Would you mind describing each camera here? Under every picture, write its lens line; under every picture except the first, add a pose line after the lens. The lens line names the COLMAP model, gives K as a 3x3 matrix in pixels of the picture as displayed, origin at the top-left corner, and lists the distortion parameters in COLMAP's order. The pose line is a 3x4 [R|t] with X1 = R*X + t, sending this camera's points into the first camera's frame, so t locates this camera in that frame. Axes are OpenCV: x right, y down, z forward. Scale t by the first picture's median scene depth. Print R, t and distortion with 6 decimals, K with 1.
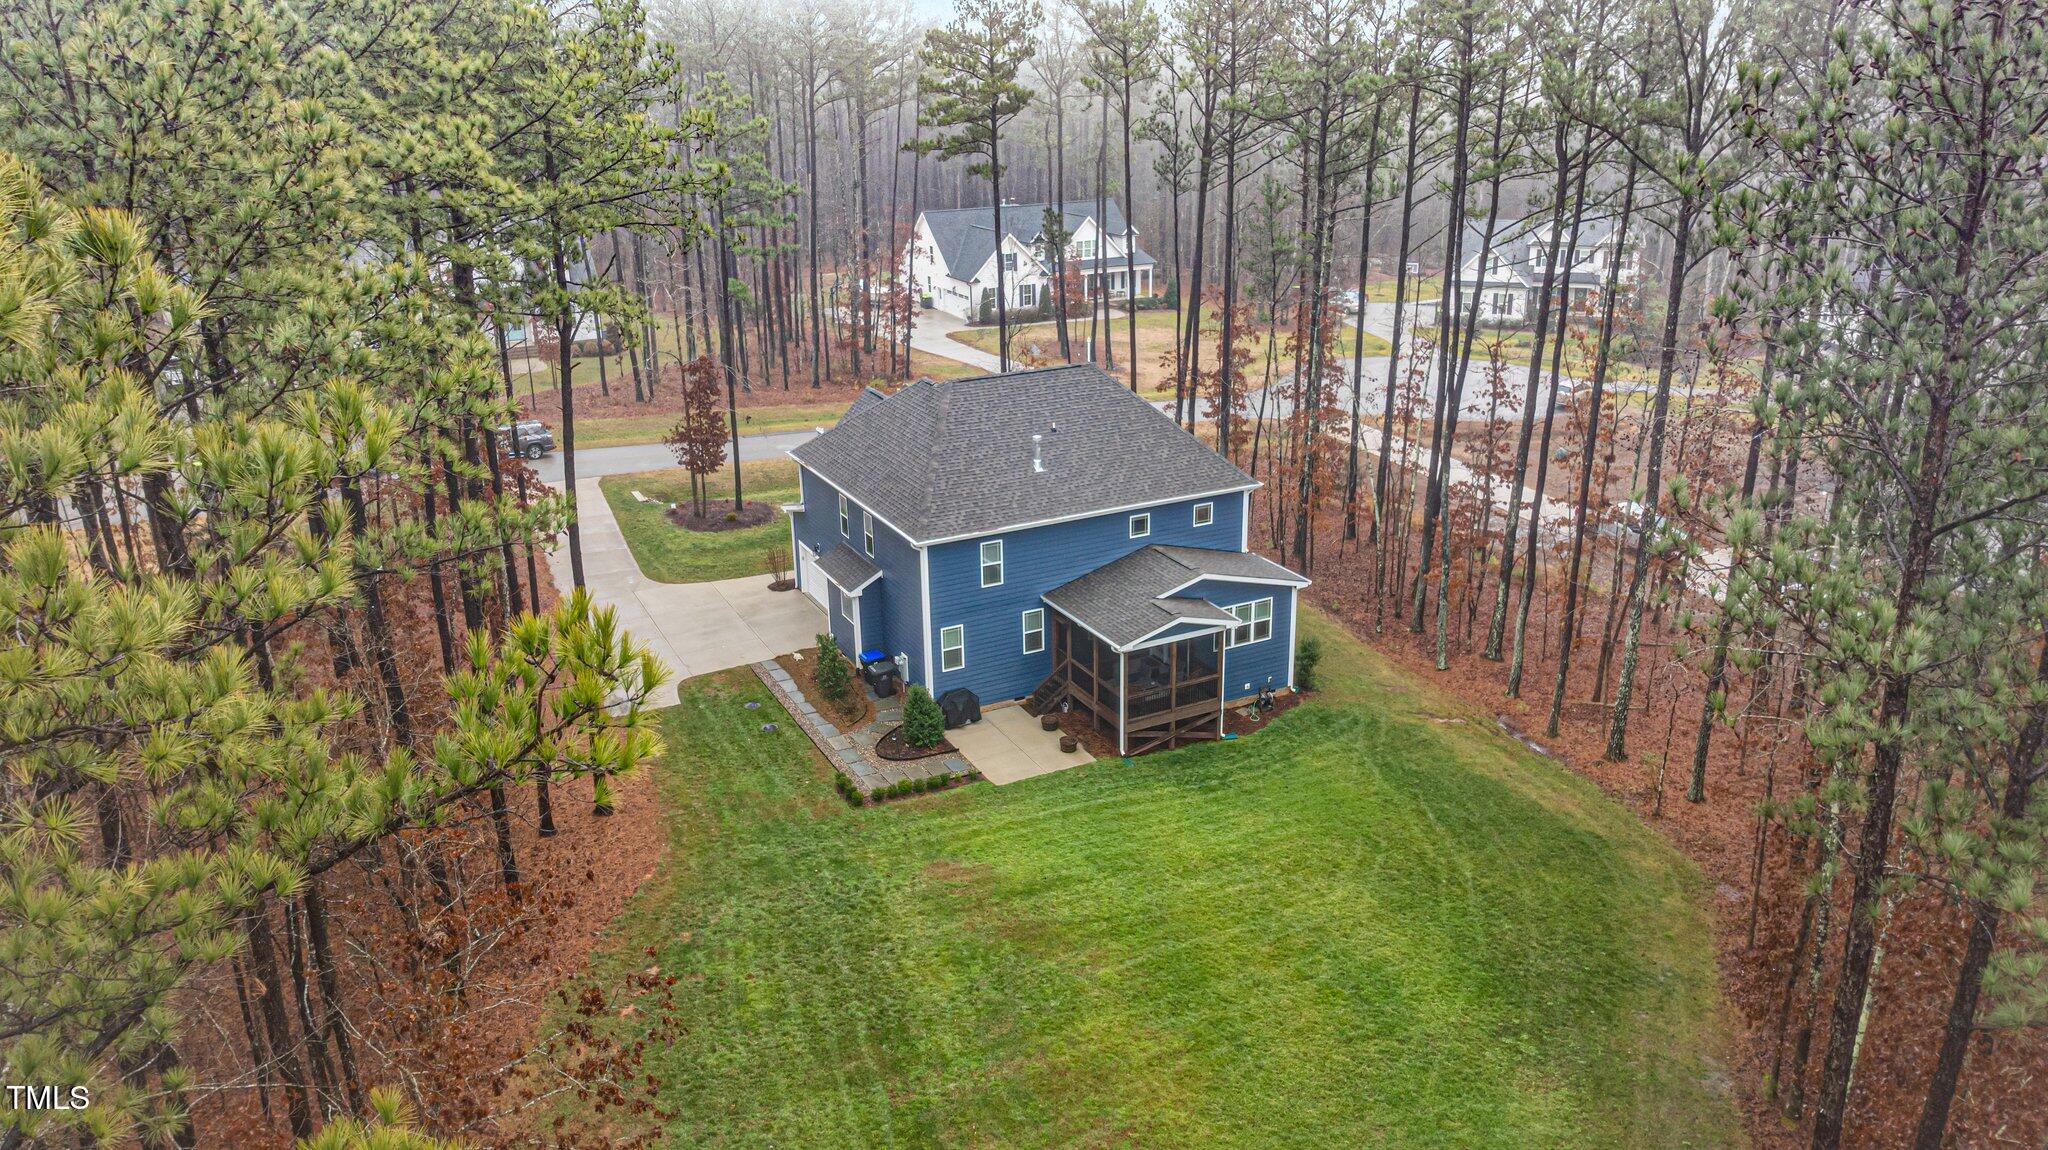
lens RADIAL K [[1482.7, 0, 1024.0], [0, 1482.7, 575.0], [0, 0, 1]] dist [0.007992, 0.000532]
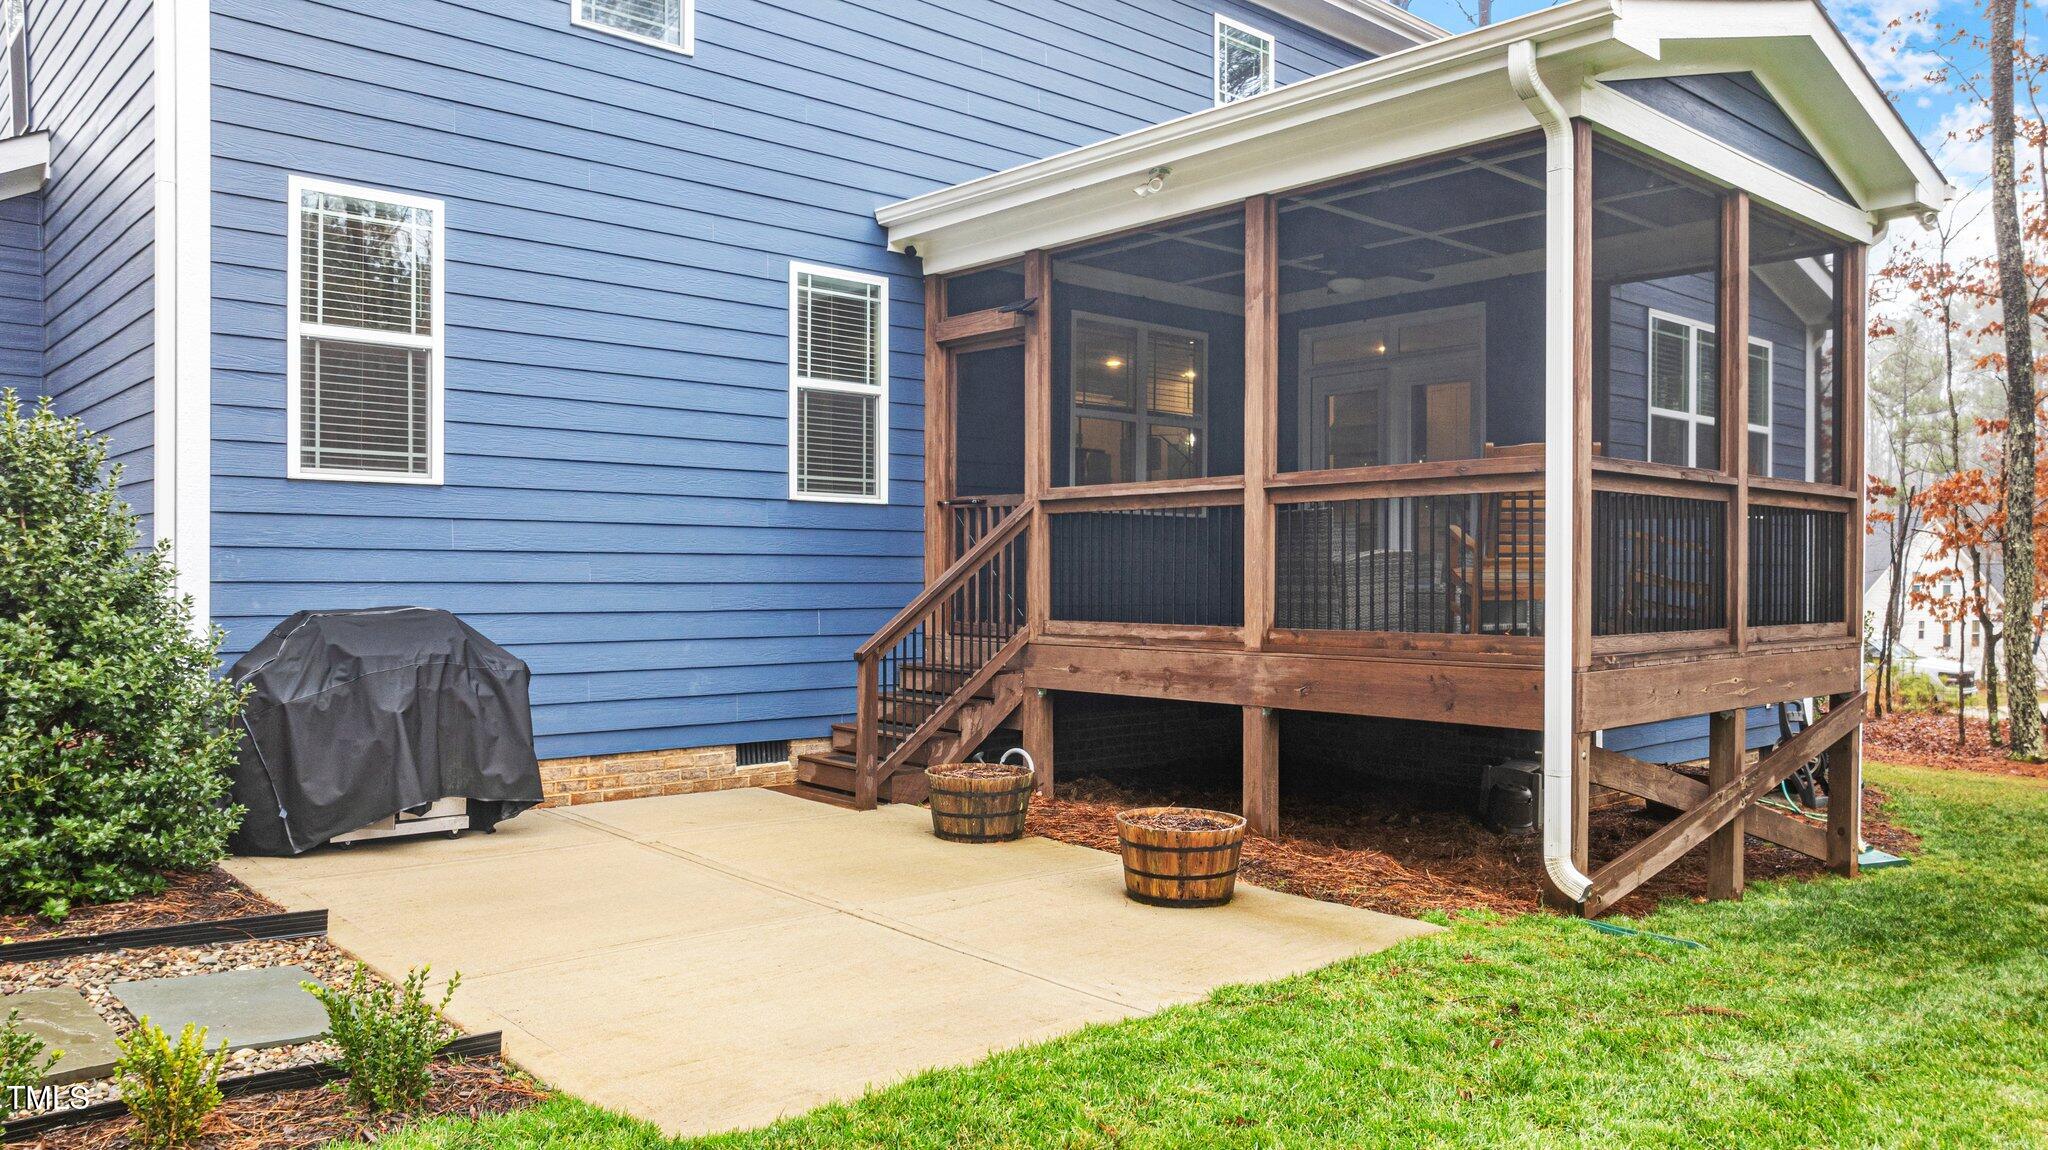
lens RADIAL K [[1482.7, 0, 1024.0], [0, 1482.7, 575.0], [0, 0, 1]] dist [0.007992, 0.000532]
pose [[0.964824, 0.025463, 0.261659, -0.020473], [0.064020, 0.942579, -0.327789, 0.126984], [-0.254981, 0.333010, 0.907793, 0.820637]]
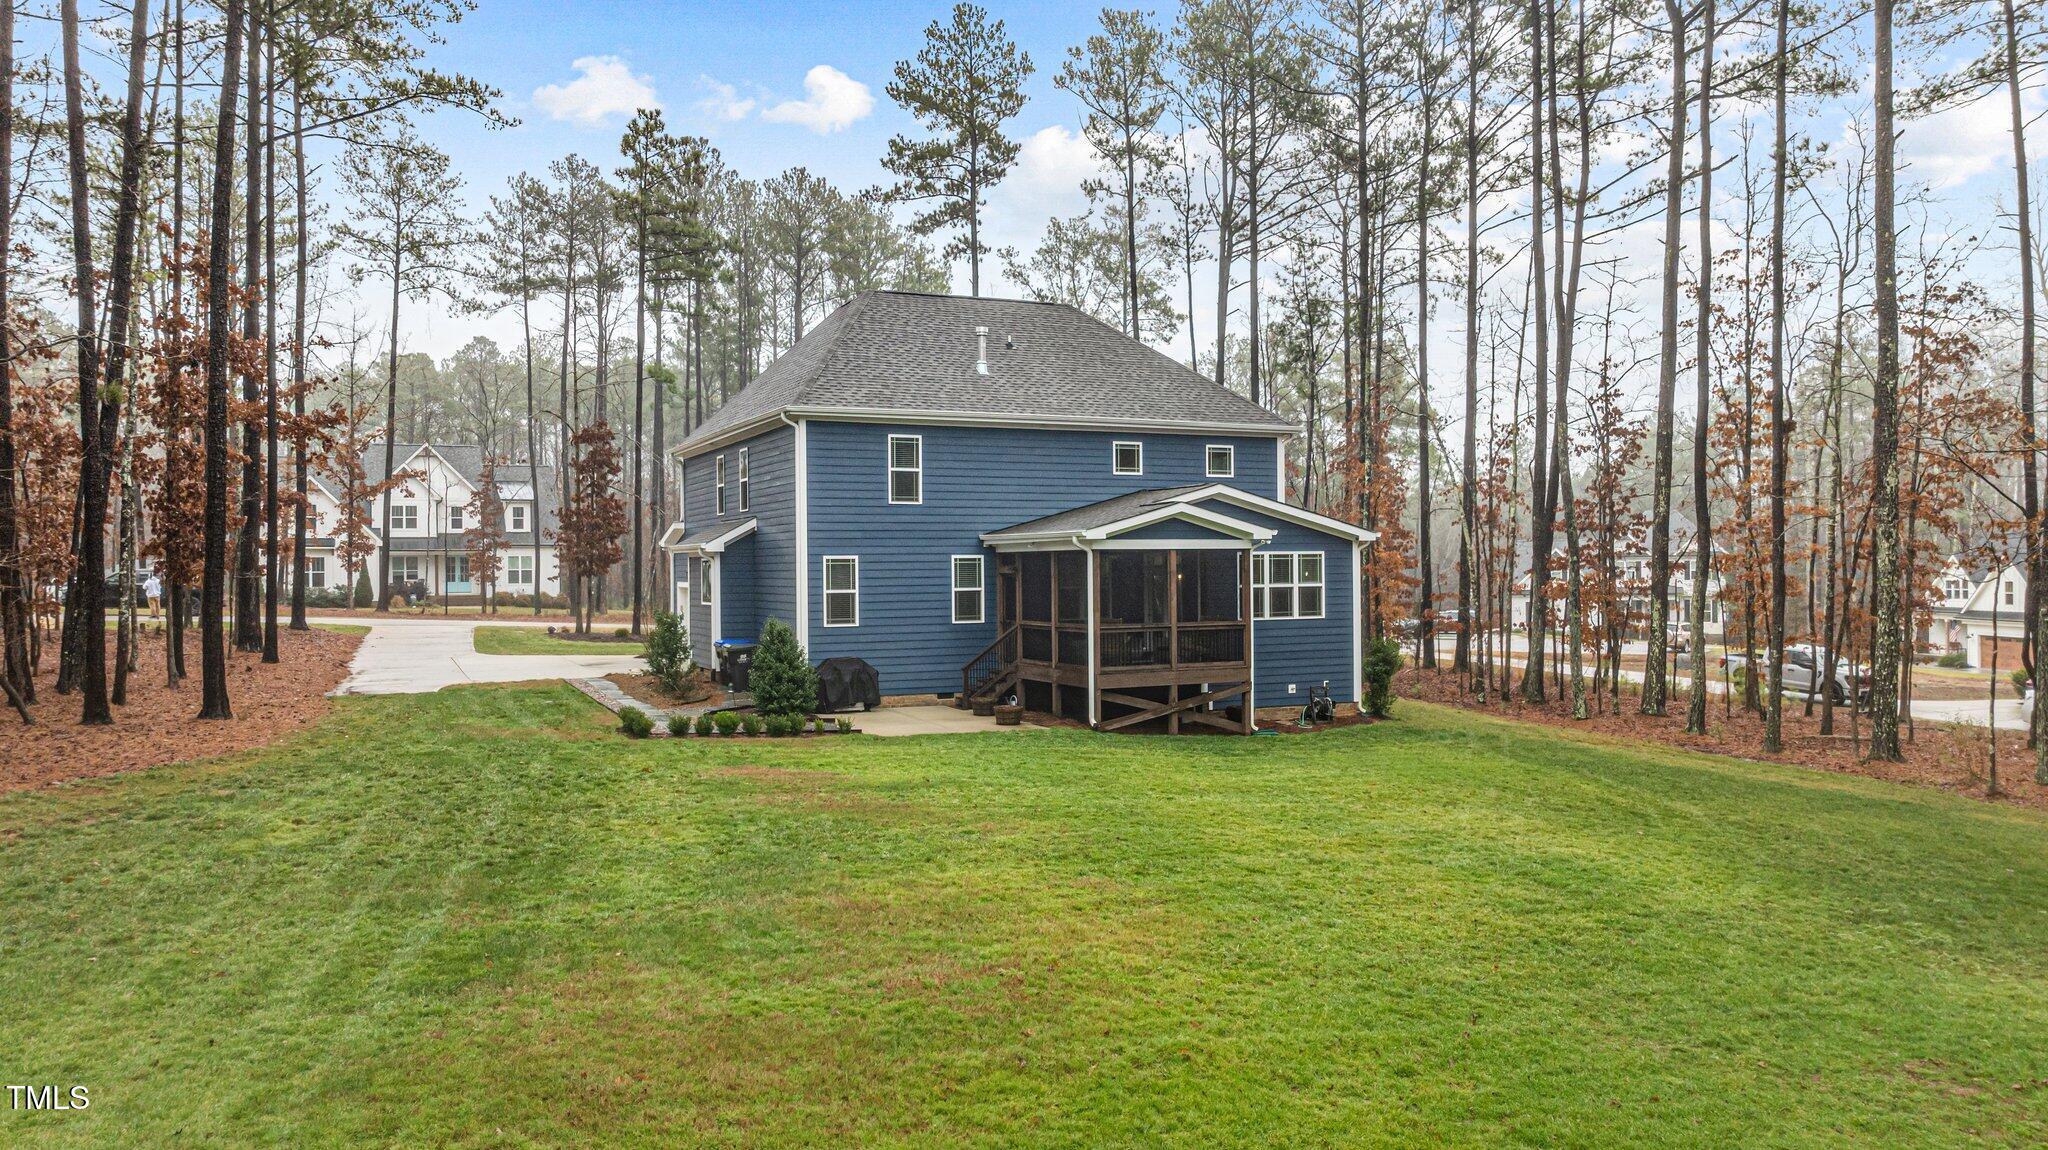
lens RADIAL K [[1482.7, 0, 1024.0], [0, 1482.7, 575.0], [0, 0, 1]] dist [0.007992, 0.000532]
pose [[0.999285, 0.011714, -0.035960, 0.055745], [-0.022963, 0.943415, -0.330818, 0.252311], [0.030050, 0.331407, 0.943009, 0.364300]]
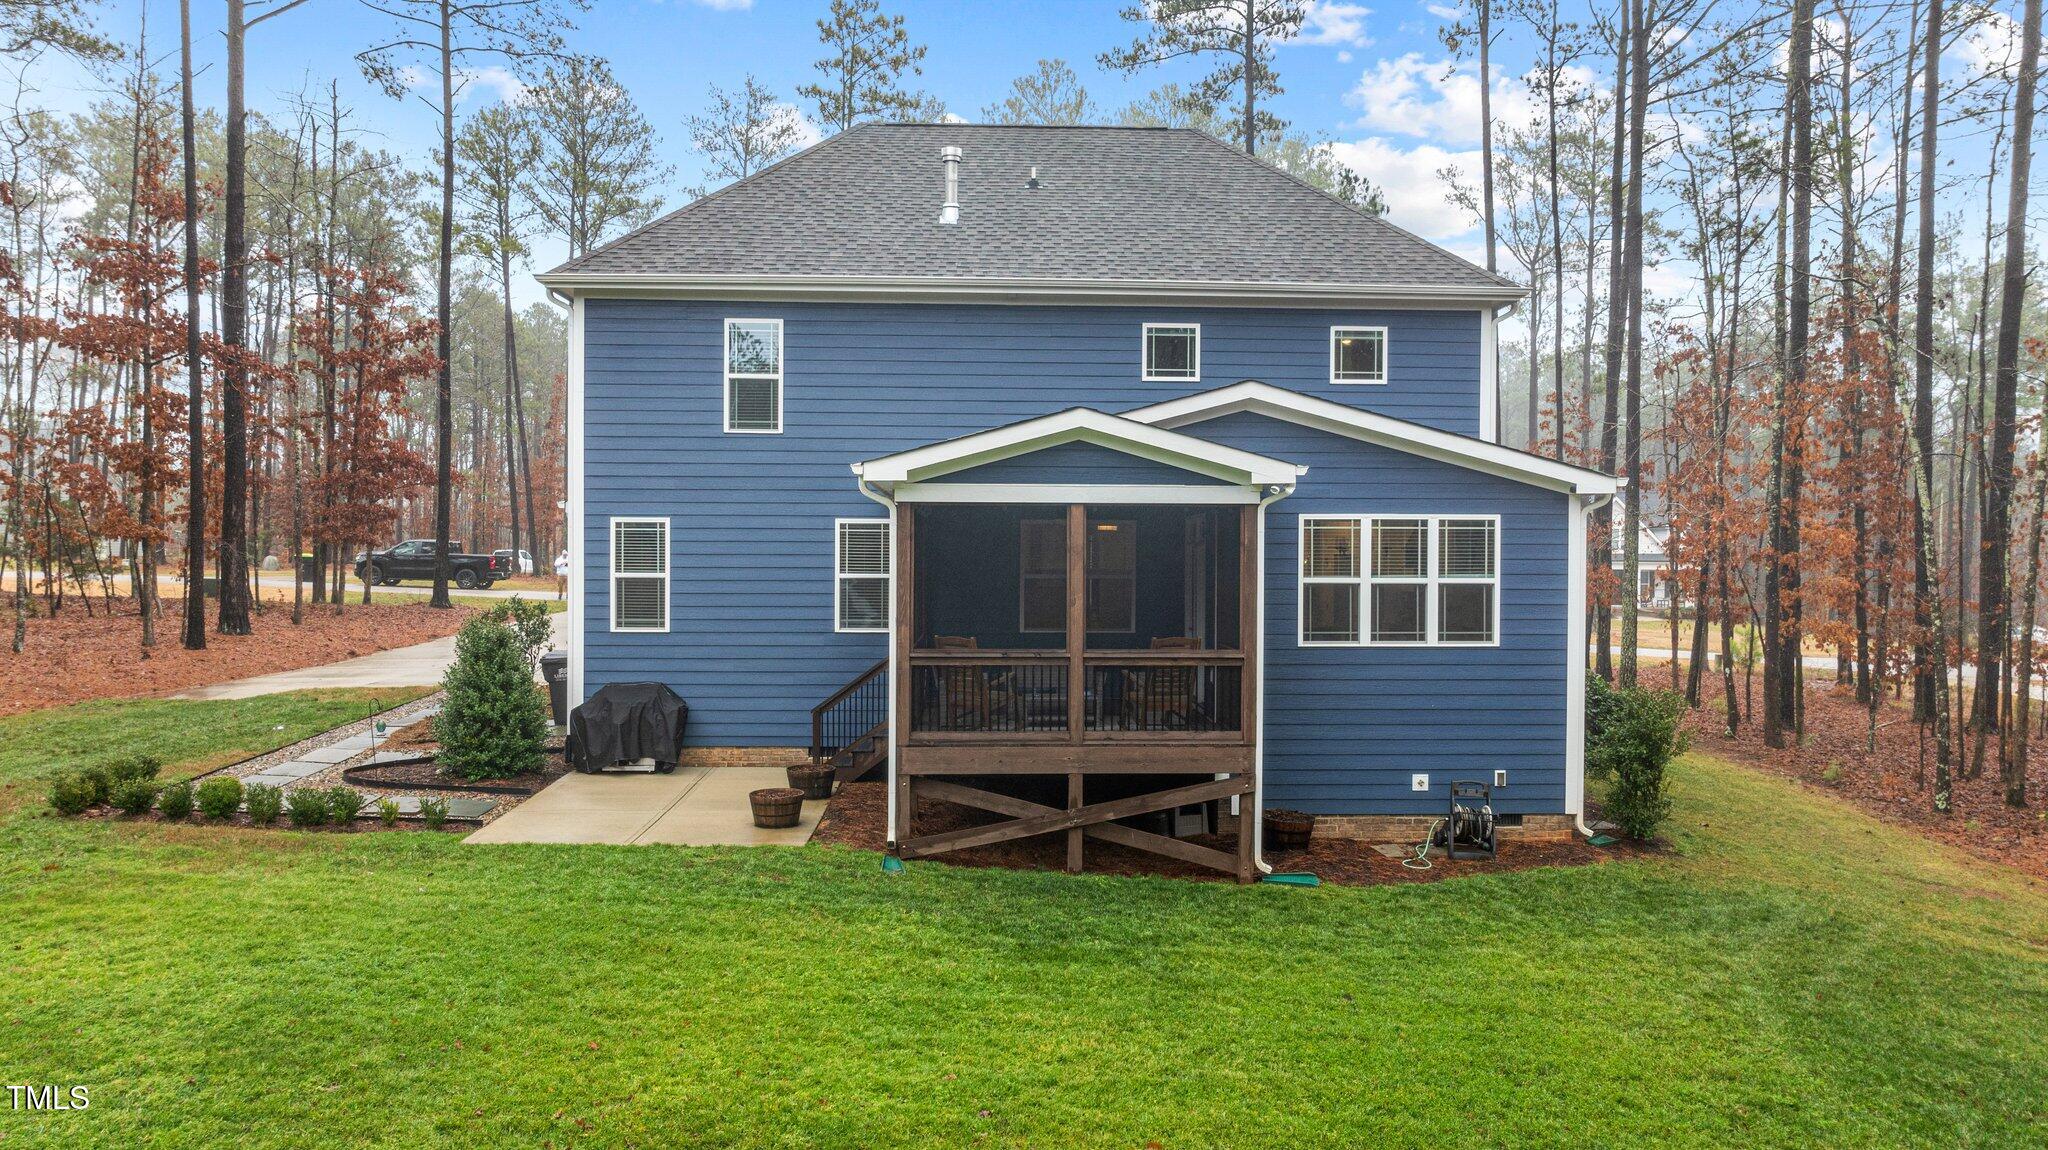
lens RADIAL K [[1448.7, 0, 1024.0], [0, 1448.7, 575.0], [0, 0, 1]] dist [-0.006721, -0.002073]
pose [[0.906594, 0.031774, -0.420807, 0.209721], [-0.164297, 0.945061, -0.282606, 0.140740], [0.388709, 0.325346, 0.862007, 0.676615]]
